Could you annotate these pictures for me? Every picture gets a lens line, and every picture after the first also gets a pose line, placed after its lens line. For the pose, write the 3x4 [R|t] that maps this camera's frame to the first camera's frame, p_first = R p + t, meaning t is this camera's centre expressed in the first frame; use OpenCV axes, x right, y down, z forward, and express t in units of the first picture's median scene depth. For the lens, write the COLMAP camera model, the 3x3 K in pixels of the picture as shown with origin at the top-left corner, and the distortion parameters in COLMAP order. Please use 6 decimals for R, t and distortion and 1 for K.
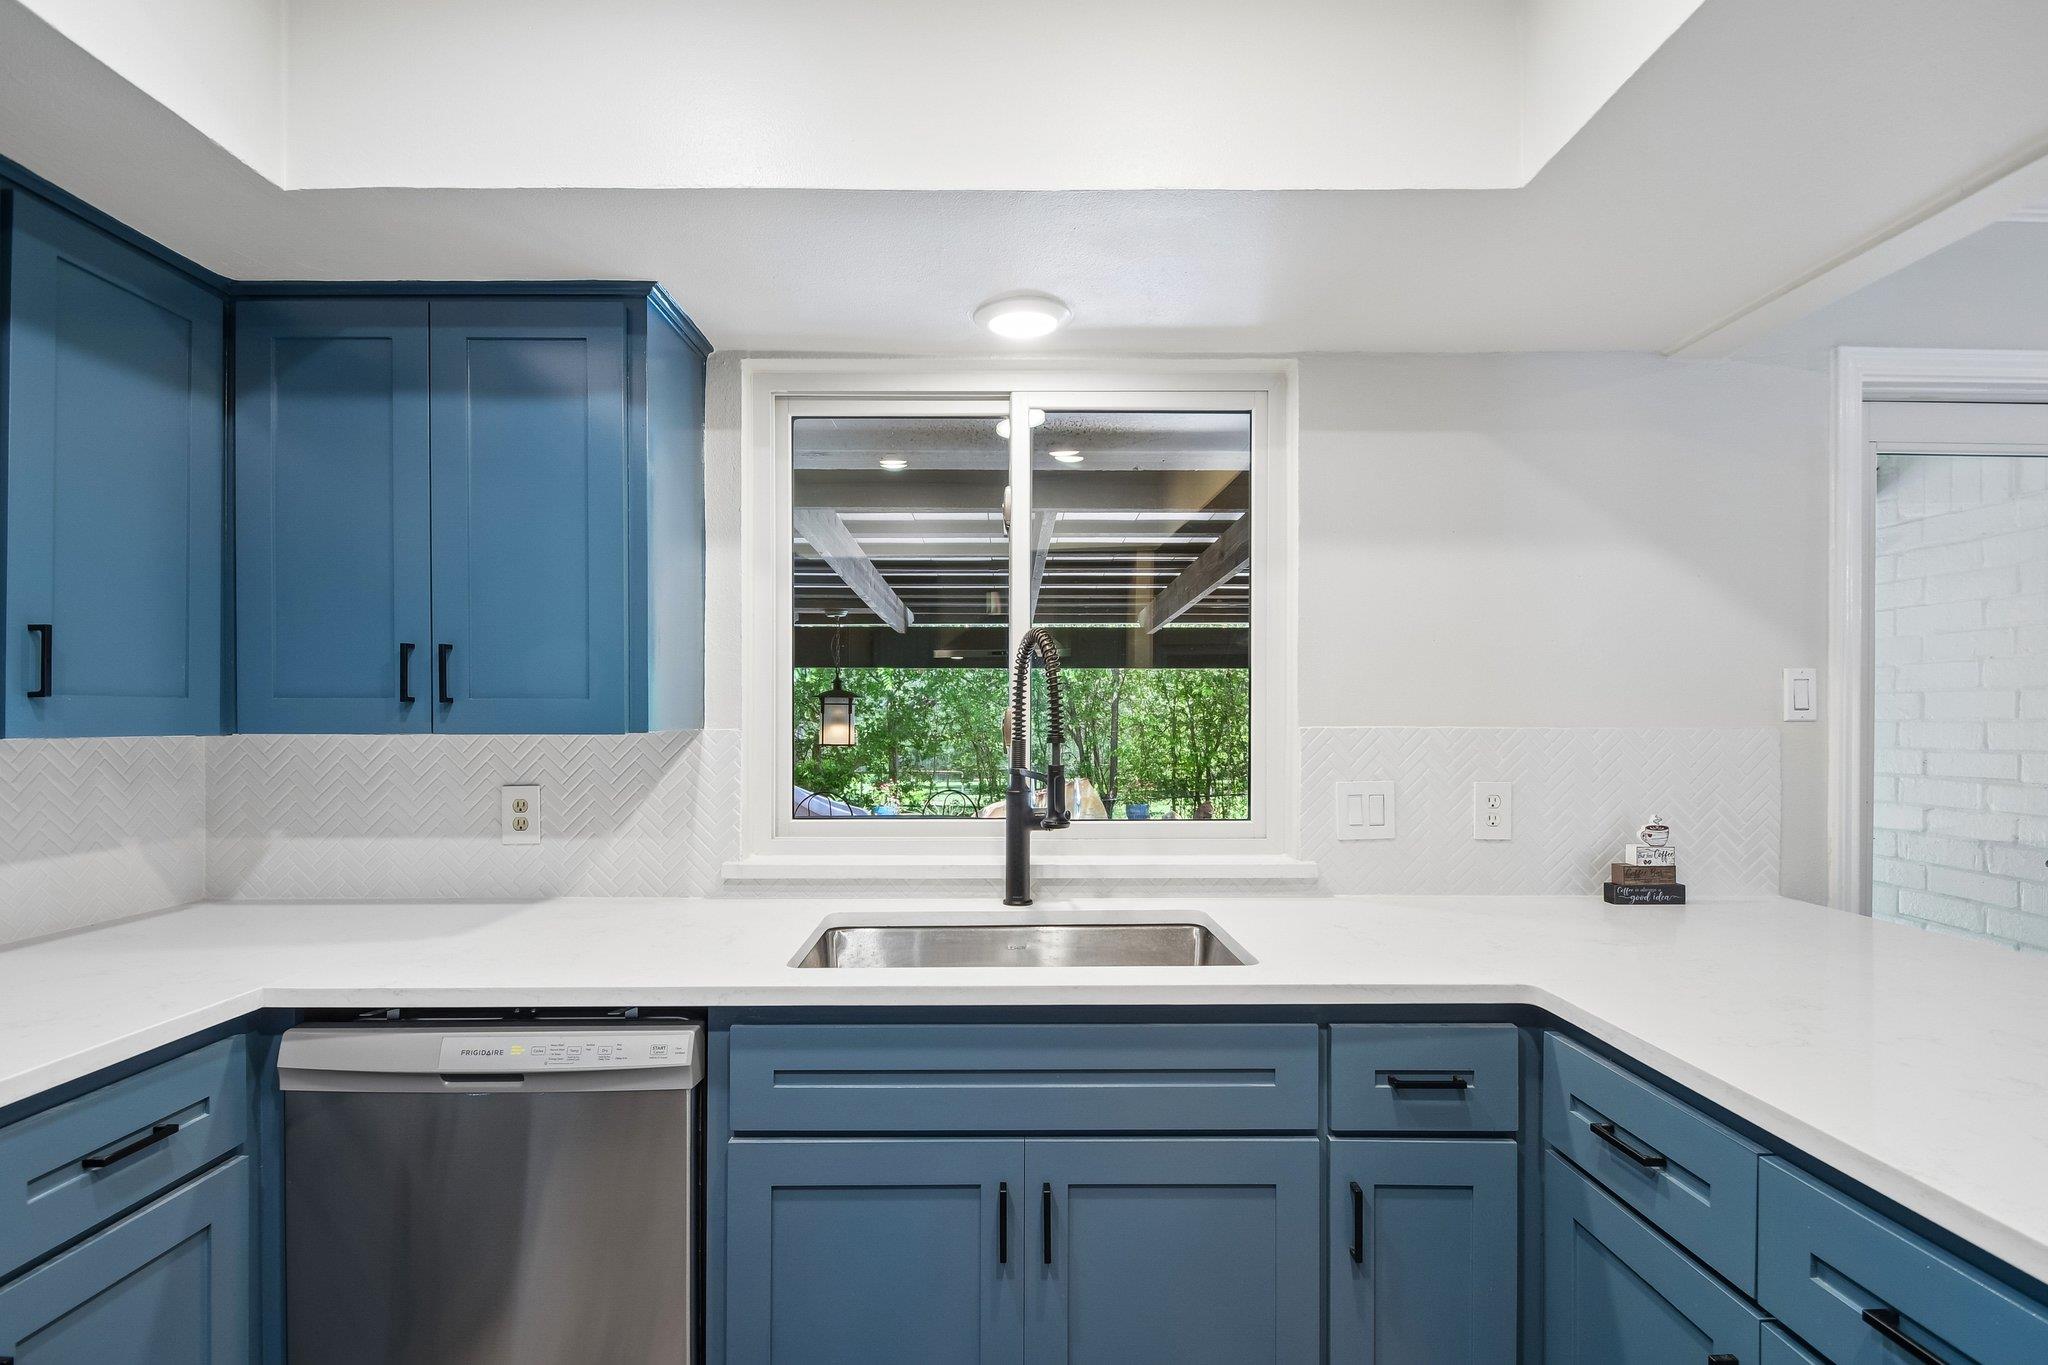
lens RADIAL K [[930.9, 0, 1021.3], [0, 930.9, 712.3], [0, 0, 1]] dist [0.003029, -0.000154]
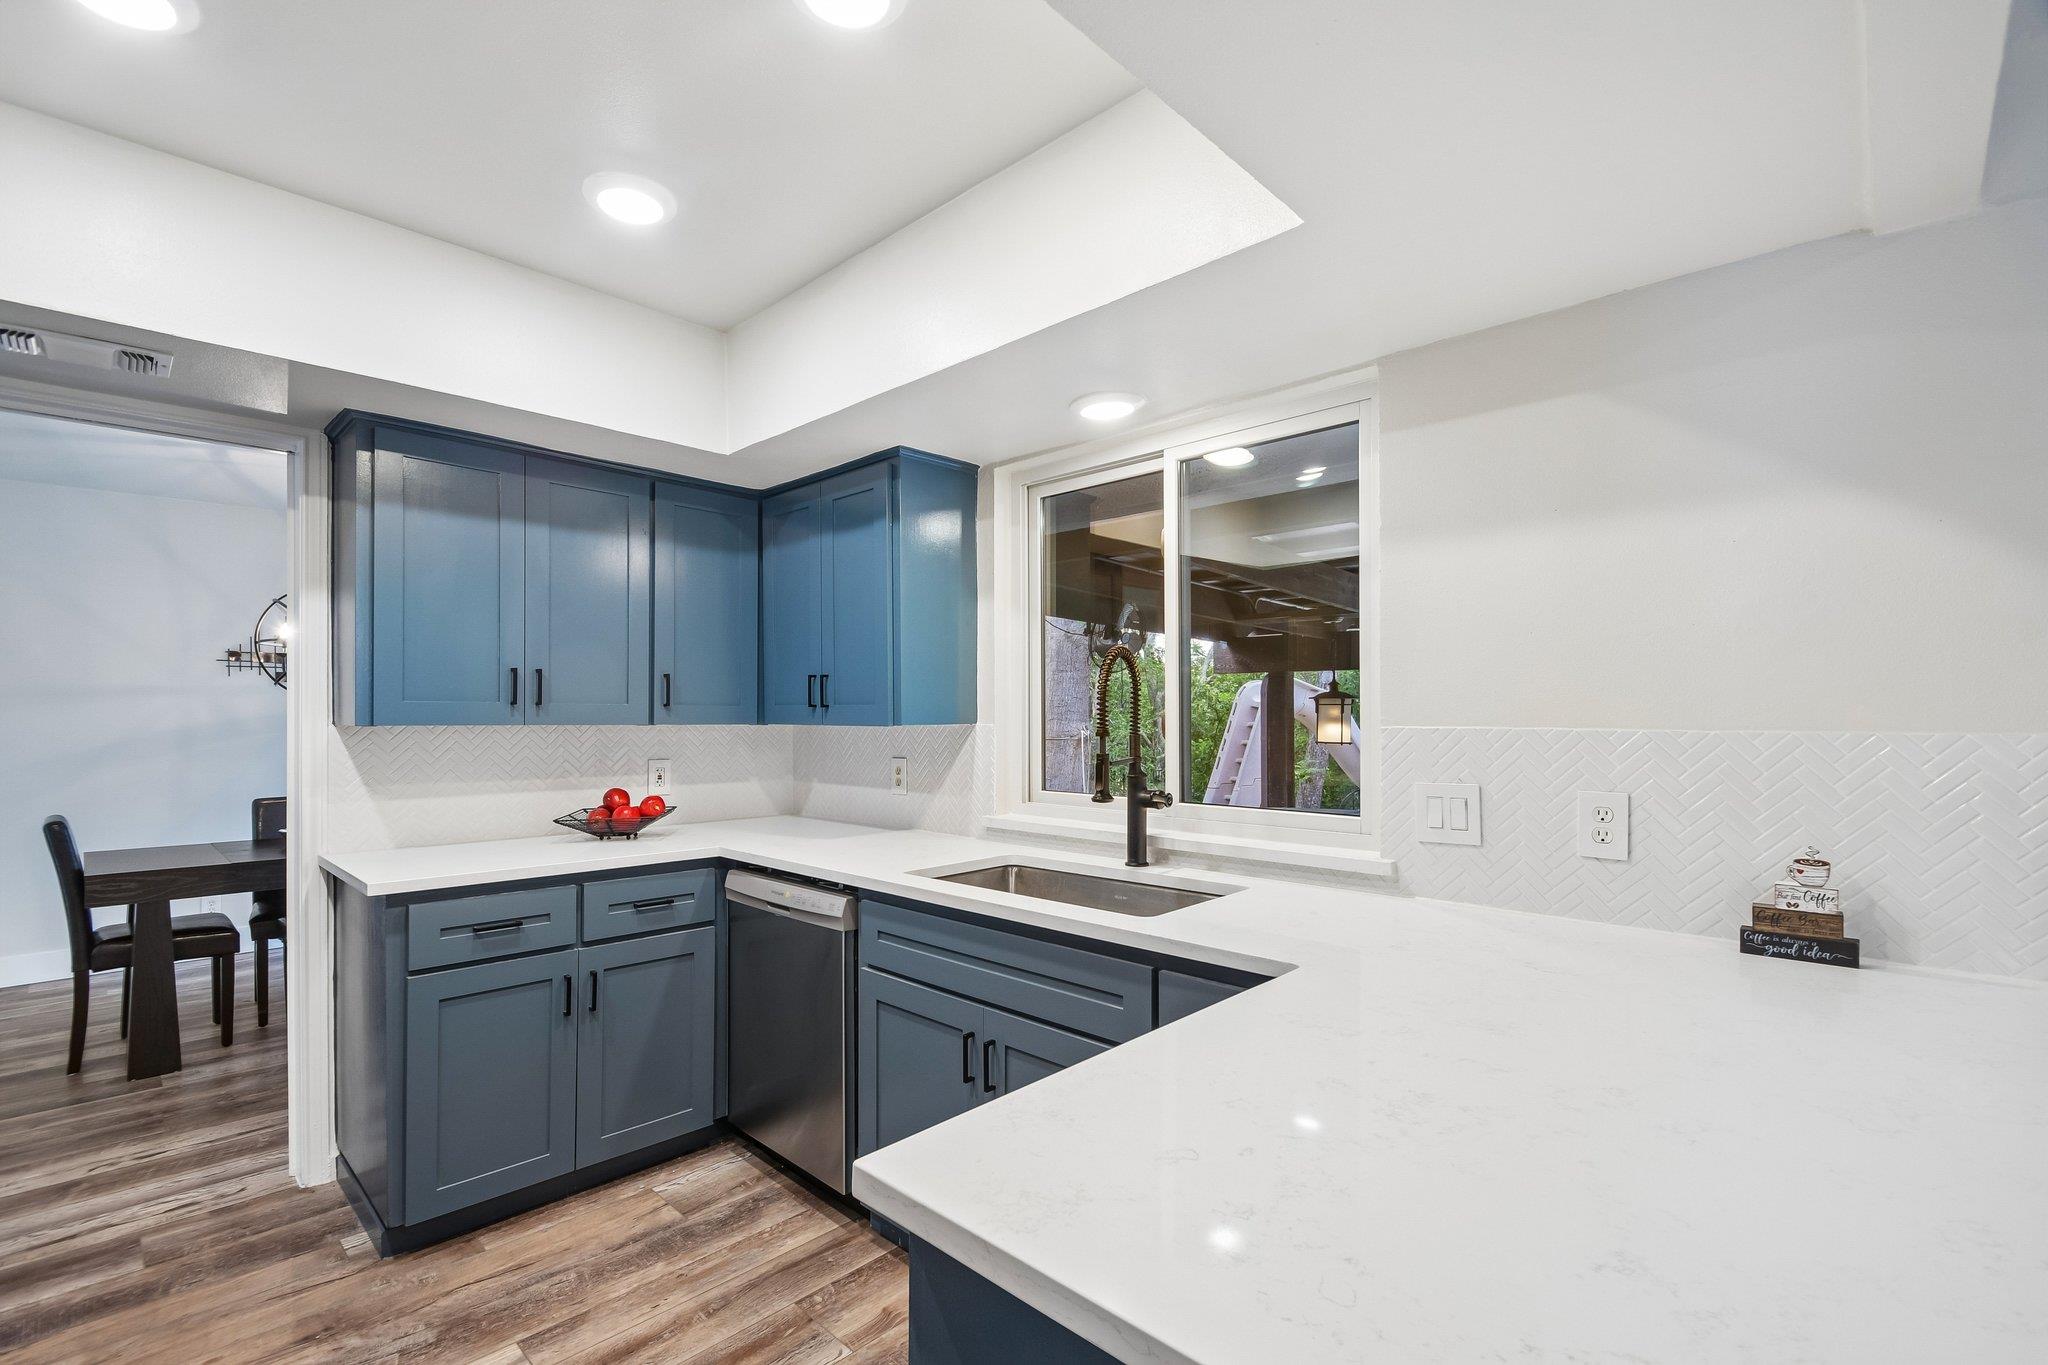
lens RADIAL K [[903.8, 0, 1023.8], [0, 903.8, 715.1], [0, 0, 1]] dist [-0.000774, -0.000449]
pose [[0.720961, 0.000538, -0.692975, 0.730084], [0.001387, 0.999997, 0.002220, 0.000740], [0.692974, -0.002562, 0.720958, 0.019743]]
